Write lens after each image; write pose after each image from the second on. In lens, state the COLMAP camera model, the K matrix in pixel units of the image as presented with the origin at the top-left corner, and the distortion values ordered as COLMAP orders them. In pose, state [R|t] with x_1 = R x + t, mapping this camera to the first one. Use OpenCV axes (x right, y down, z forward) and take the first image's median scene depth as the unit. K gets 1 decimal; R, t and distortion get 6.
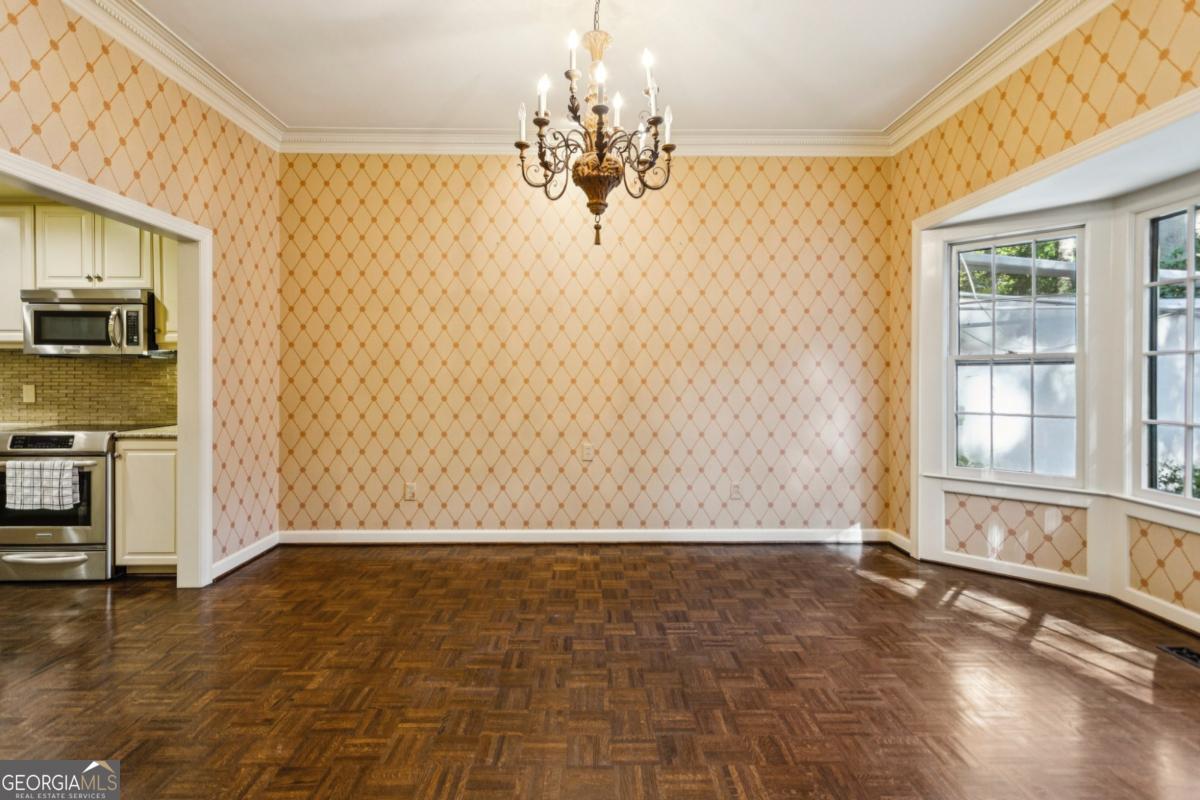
lens RADIAL K [[554.5, 0, 580.1], [0, 554.5, 382.6], [0, 0, 1]] dist [0.022041, 0.000449]
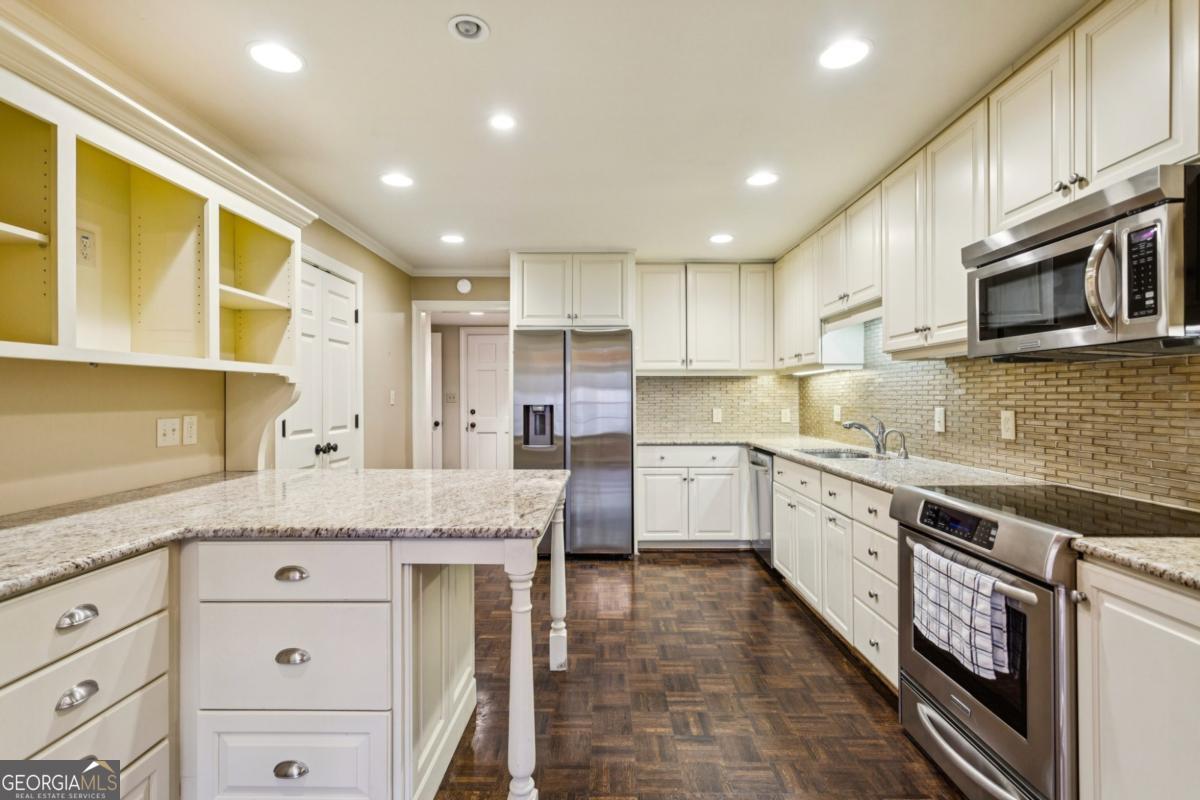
lens RADIAL K [[554.5, 0, 597.3], [0, 554.5, 400.2], [0, 0, 1]] dist [0.022041, 0.000449]
pose [[-0.019483, 0.000174, -0.999810, -0.419099], [-0.001761, 0.999998, 0.000208, -0.007833], [0.999809, 0.001765, -0.019482, 0.668272]]
